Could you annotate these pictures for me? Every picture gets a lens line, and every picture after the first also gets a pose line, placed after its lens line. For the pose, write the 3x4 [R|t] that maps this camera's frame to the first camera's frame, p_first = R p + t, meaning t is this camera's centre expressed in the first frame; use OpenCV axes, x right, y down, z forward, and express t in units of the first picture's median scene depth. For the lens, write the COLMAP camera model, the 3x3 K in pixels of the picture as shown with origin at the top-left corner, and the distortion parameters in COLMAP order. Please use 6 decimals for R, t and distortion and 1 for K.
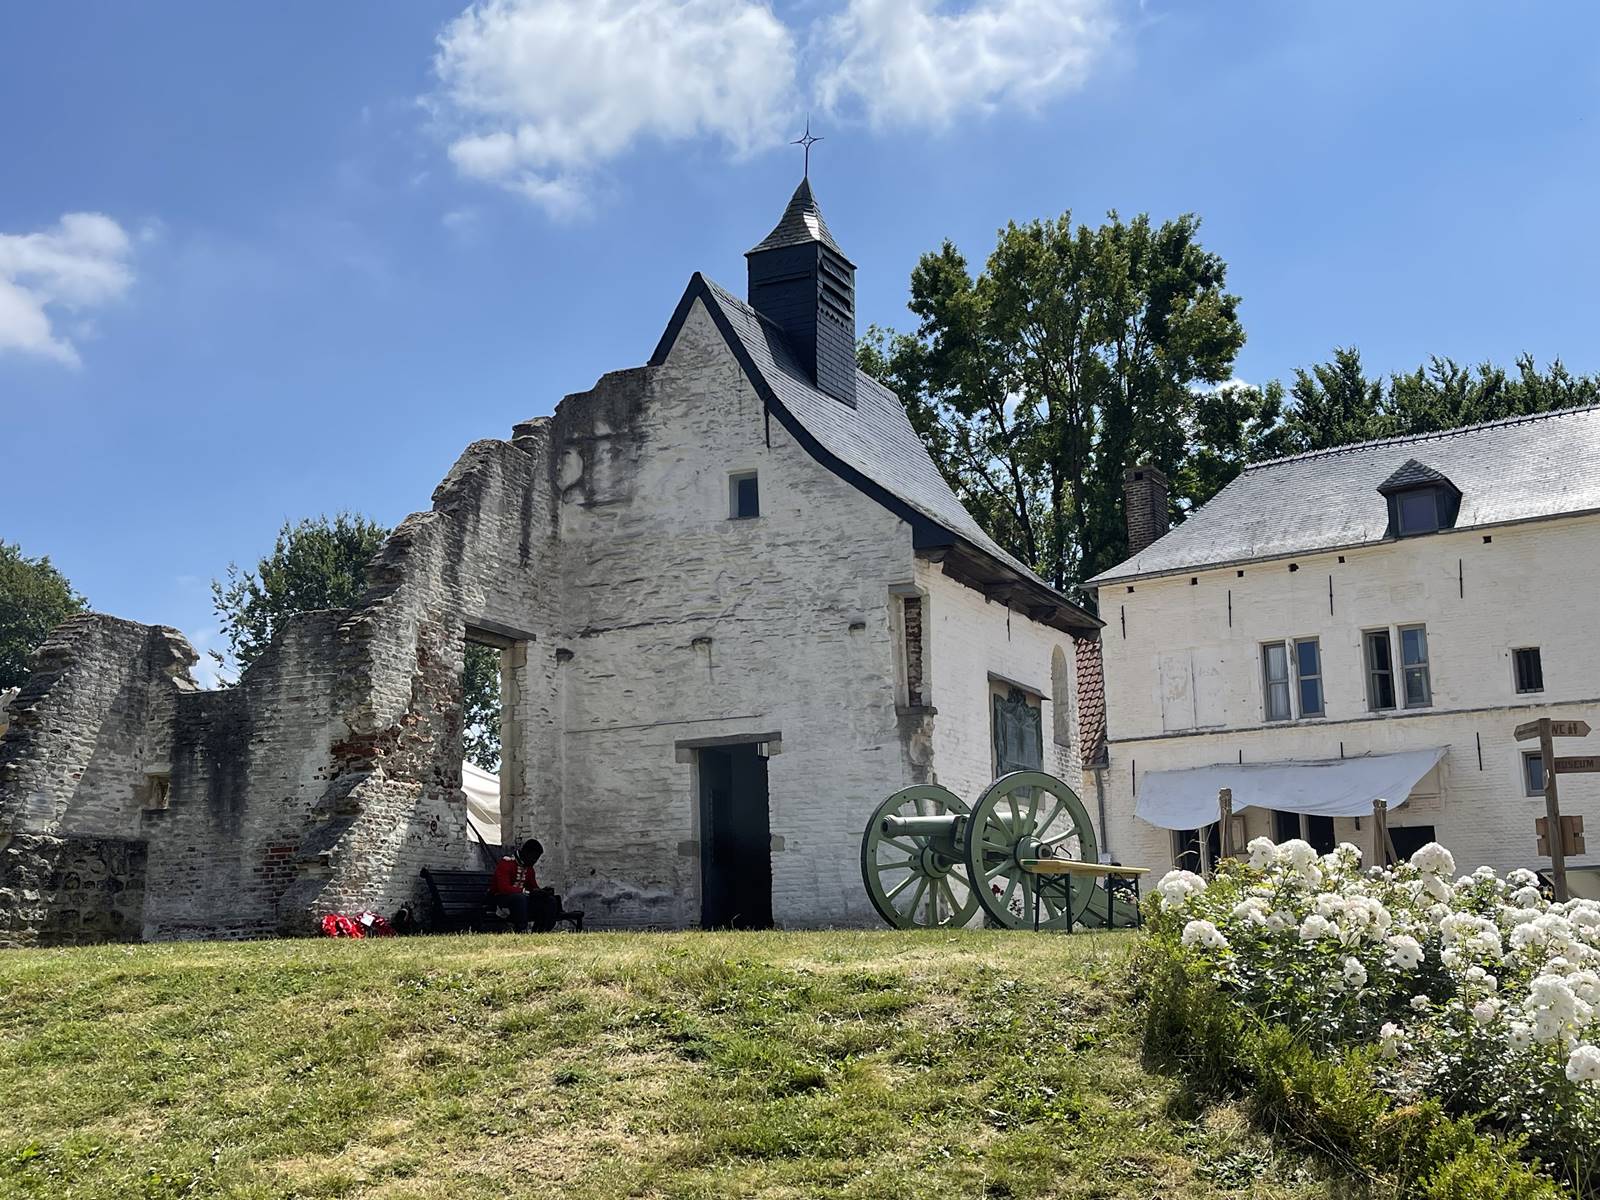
lens RADIAL K [[1723.3, 0, 778.3], [0, 1723.3, 600.3], [0, 0, 1]] dist [0.126009, -0.345237]
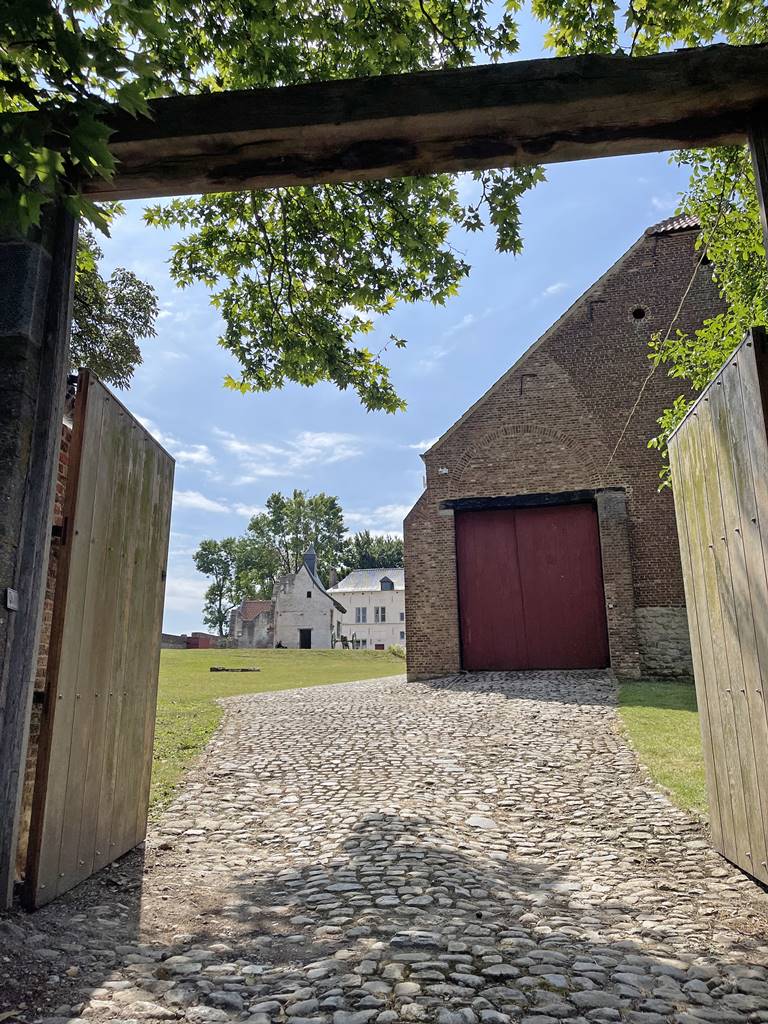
lens RADIAL K [[759.9, 0, 384.0], [0, 759.9, 512.0], [0, 0, 1]] dist [0.127971, -0.318720]
pose [[0.918816, 0.106285, 0.380106, -1.008988], [-0.092516, 0.994226, -0.054368, -0.267150], [-0.383690, 0.014789, 0.923344, -2.126933]]
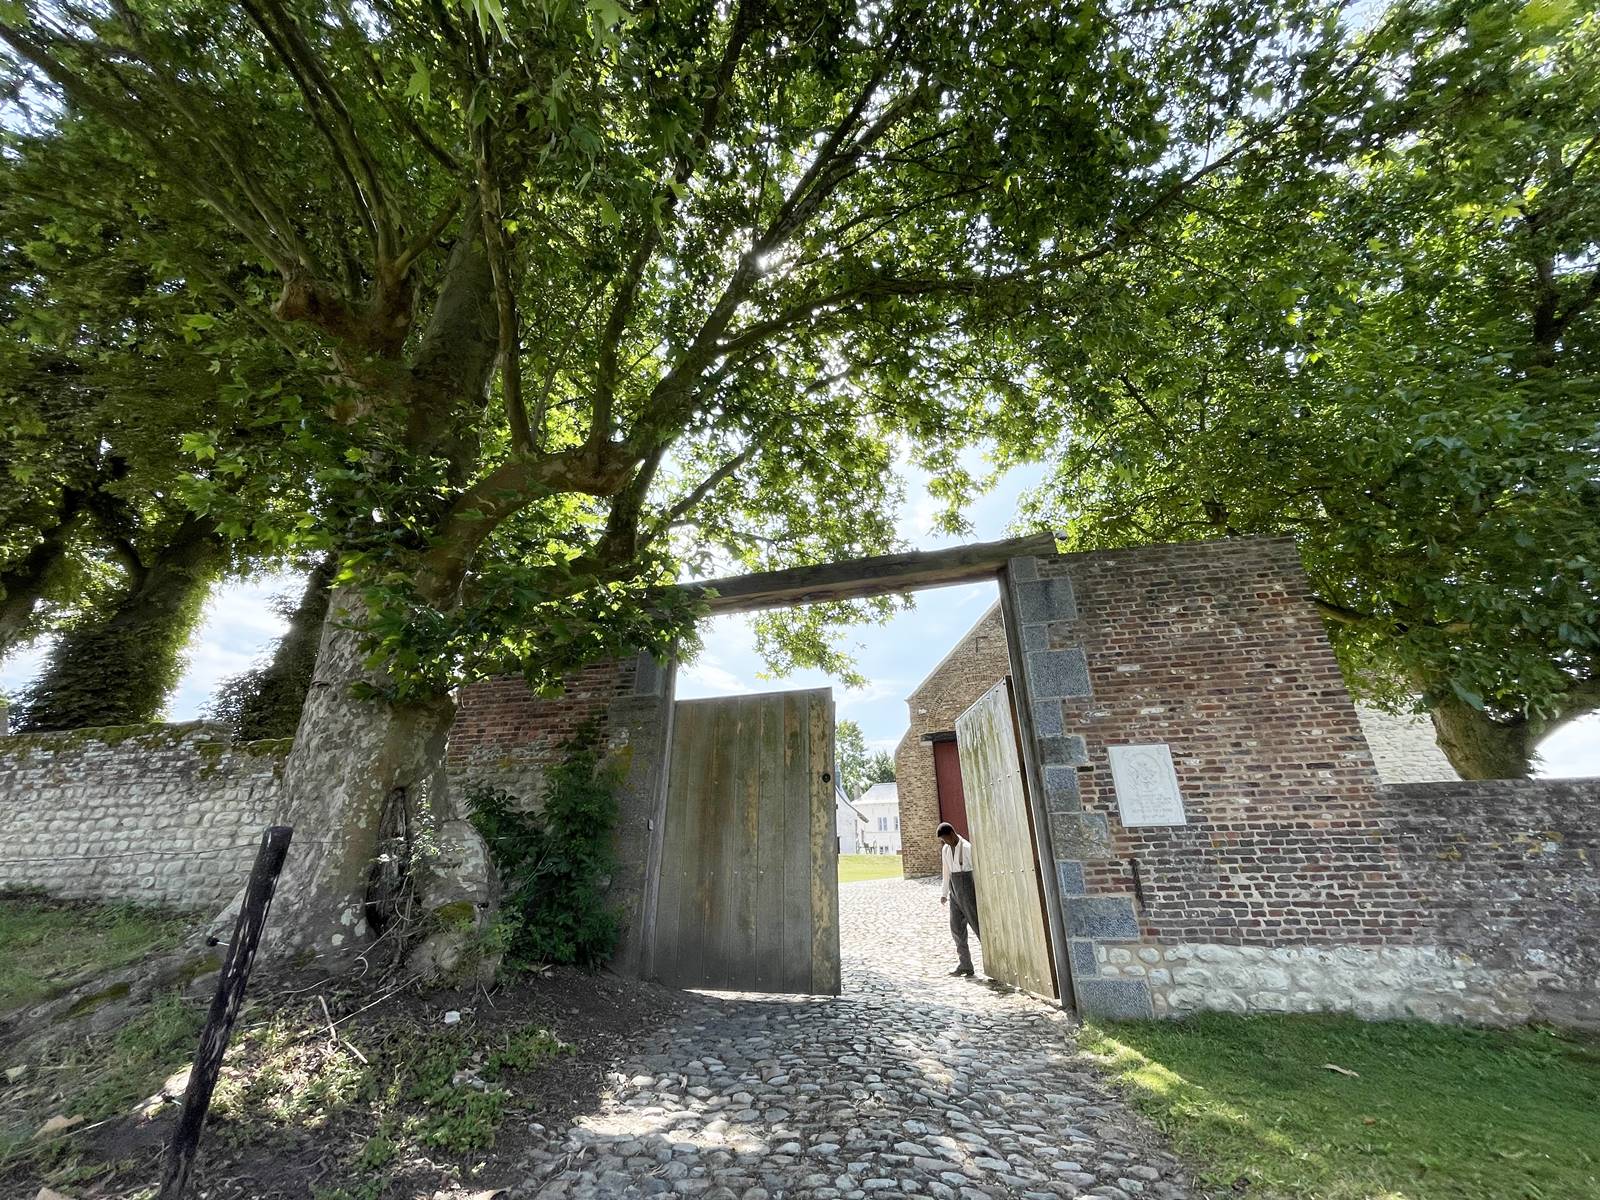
lens RADIAL K [[645.0, 0, 800.0], [0, 645.0, 600.0], [0, 0, 1]] dist [-0.000099, -0.000008]
pose [[0.969825, 0.124544, 0.209591, -1.099194], [-0.072974, 0.968551, -0.237872, -0.355372], [-0.232625, 0.215399, 0.948414, -2.851031]]
